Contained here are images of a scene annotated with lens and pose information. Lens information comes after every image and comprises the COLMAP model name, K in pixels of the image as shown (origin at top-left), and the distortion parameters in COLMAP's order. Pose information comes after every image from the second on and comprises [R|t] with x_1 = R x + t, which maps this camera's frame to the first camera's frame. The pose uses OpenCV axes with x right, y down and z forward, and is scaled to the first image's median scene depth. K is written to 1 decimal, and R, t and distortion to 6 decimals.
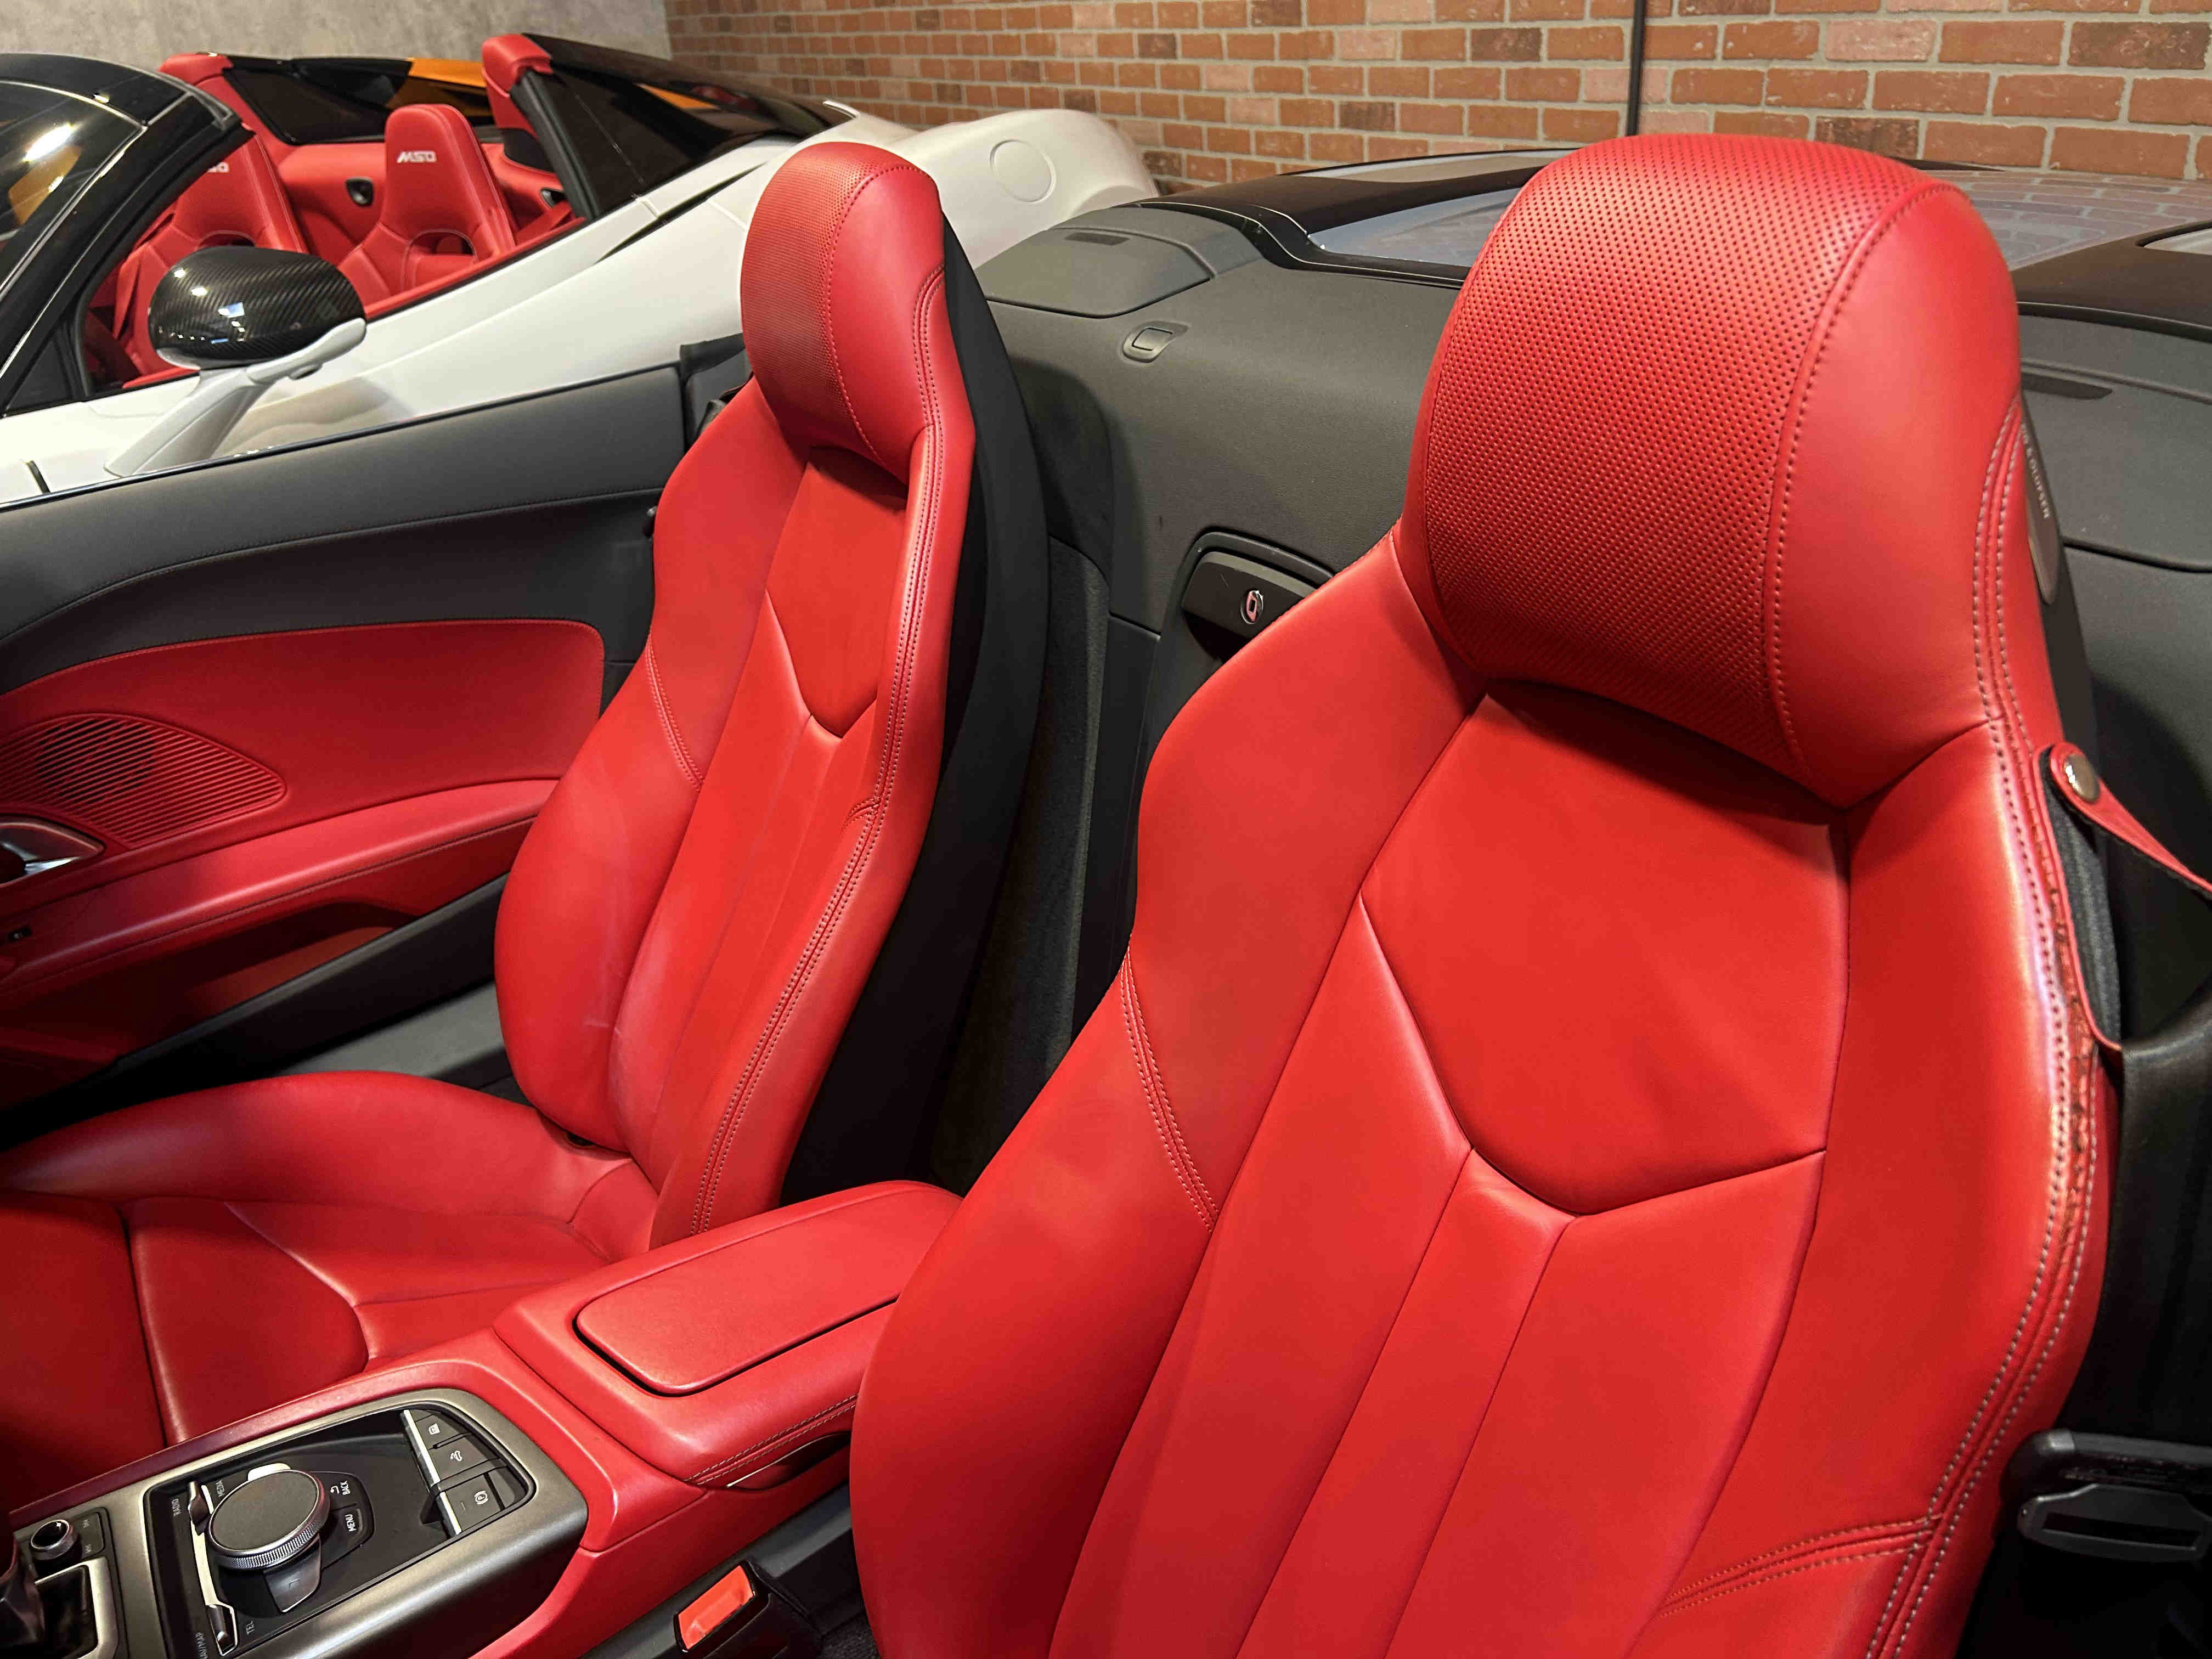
lens RADIAL K [[1686.7, 0, 1103.4], [0, 1686.7, 828.4], [0, 0, 1]] dist [0.012927, -0.000443]
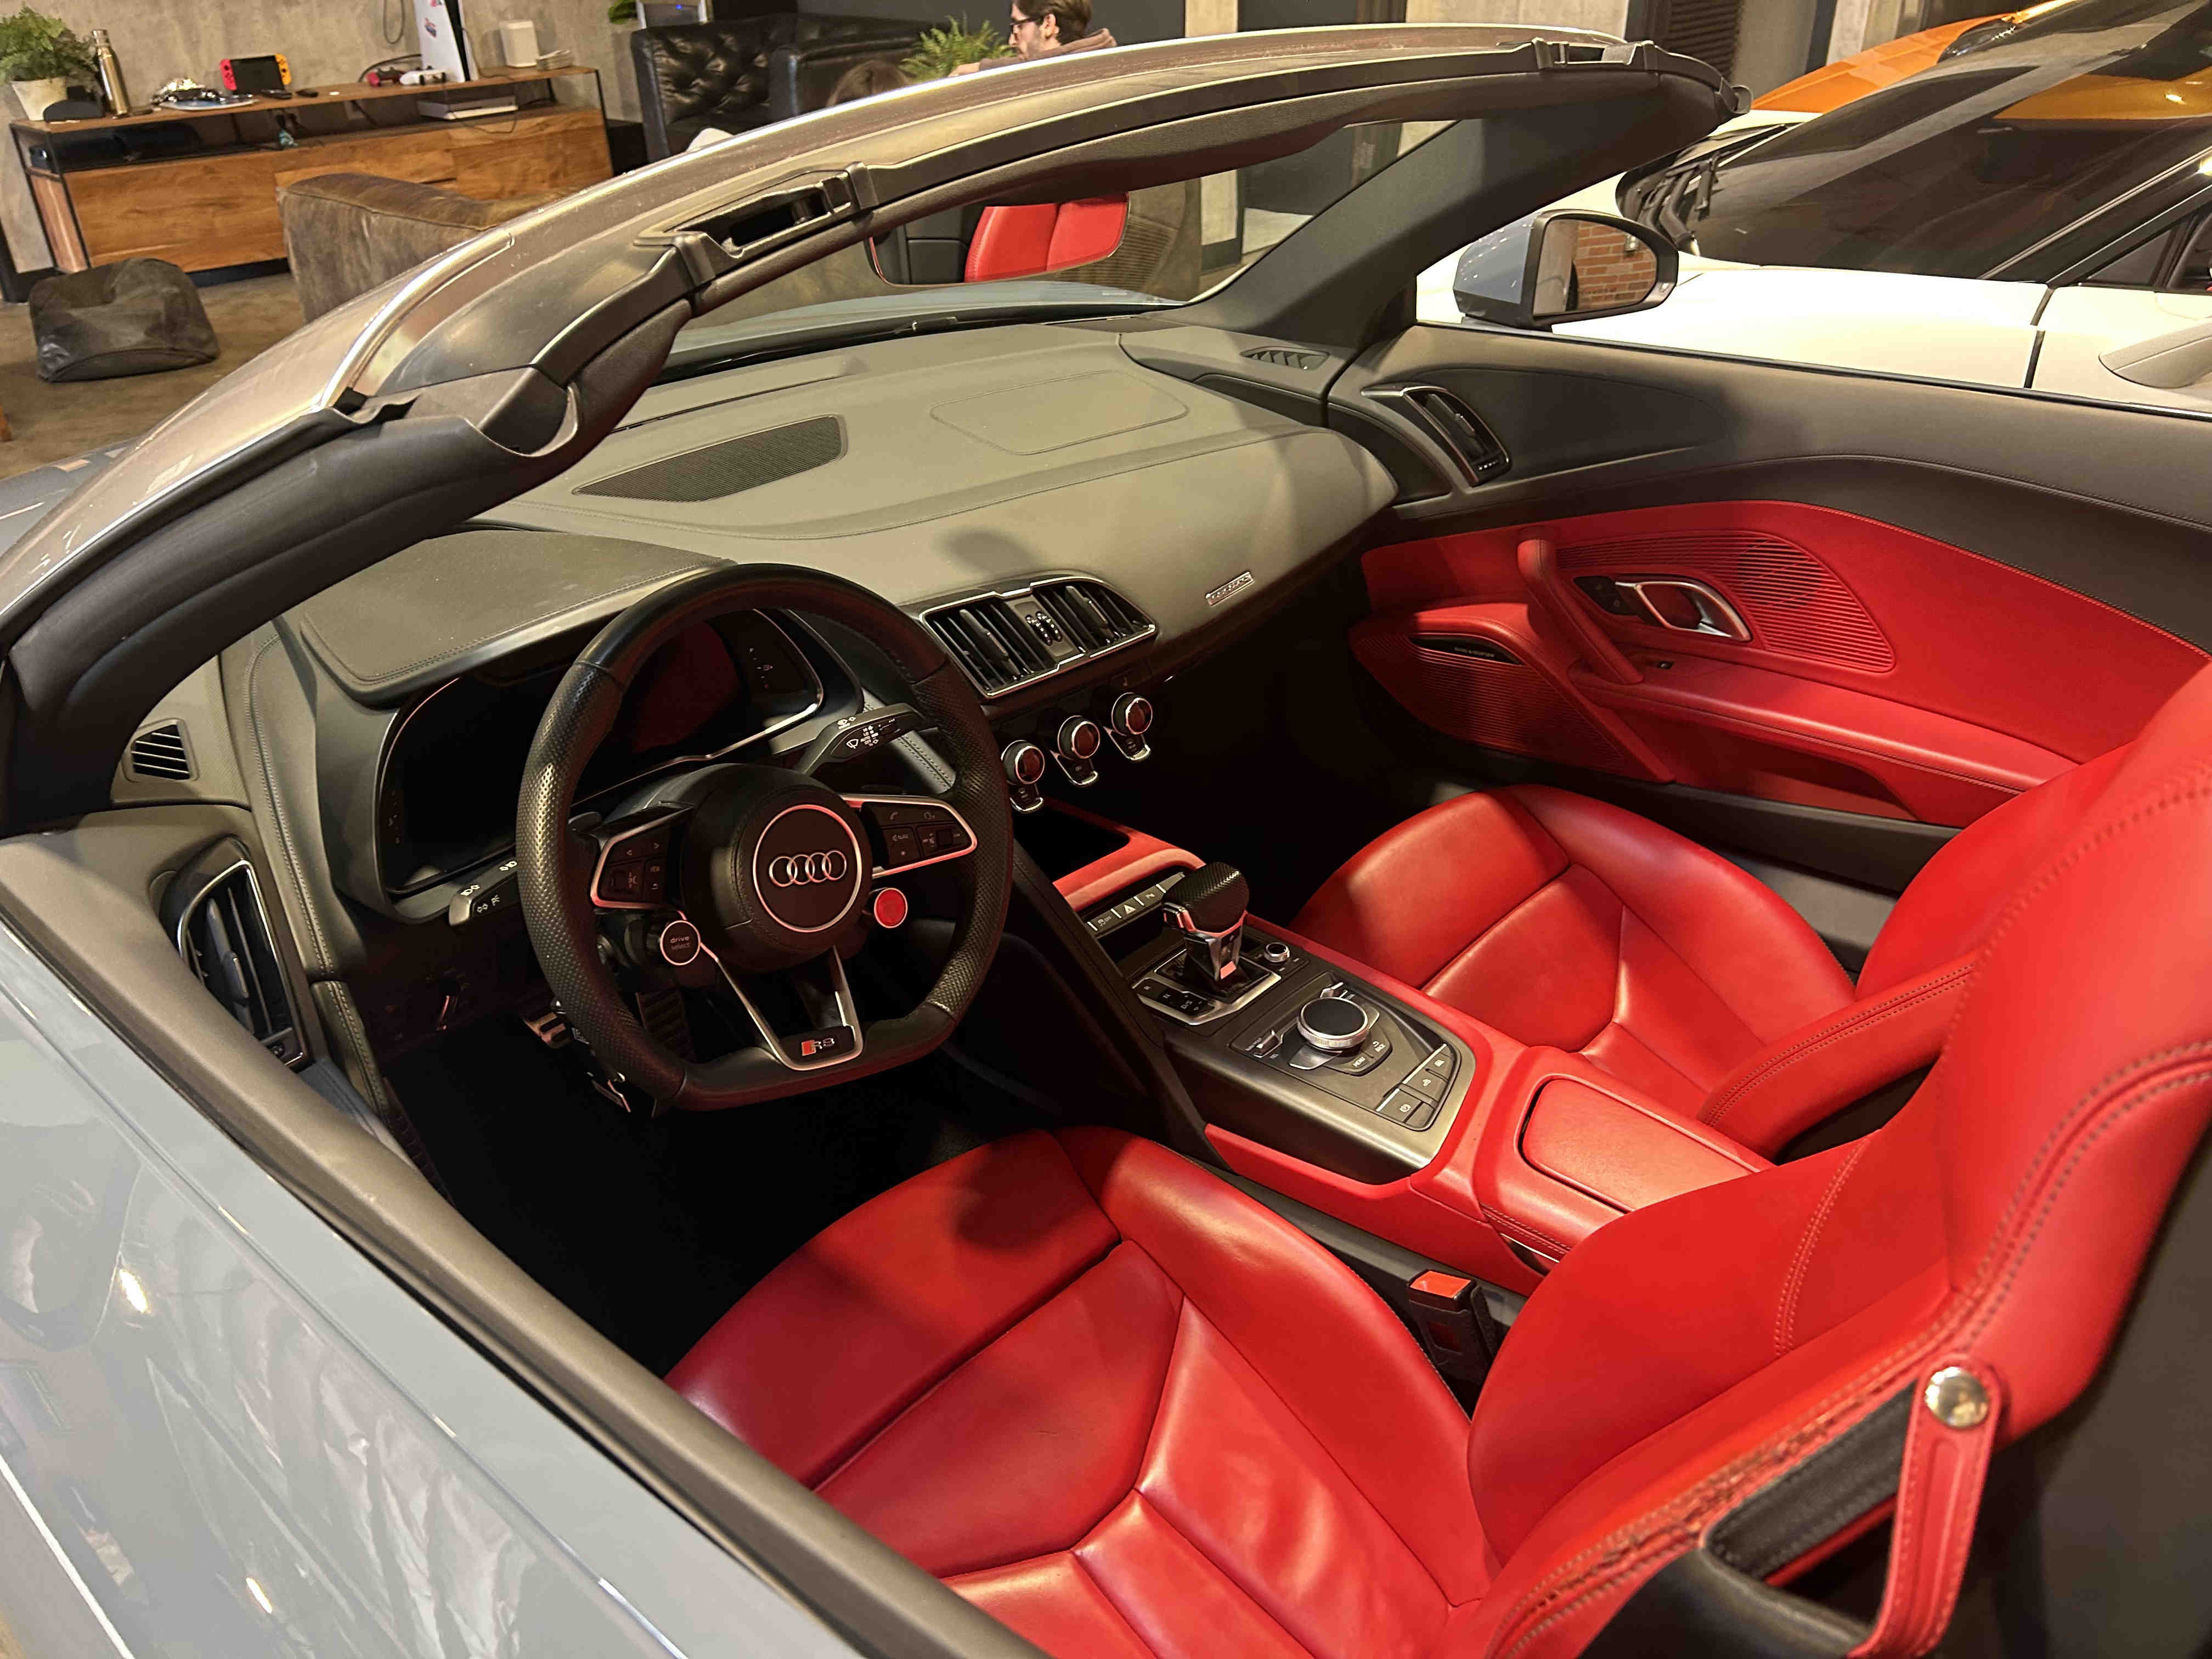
lens RADIAL K [[1686.7, 0, 1103.7], [0, 1686.7, 830.4], [0, 0, 1]] dist [0.012927, -0.000443]
pose [[0.263227, 0.527158, -0.807971, 0.419383], [-0.426491, 0.814809, 0.392674, -0.176975], [0.865342, 0.241230, 0.439307, 0.057770]]
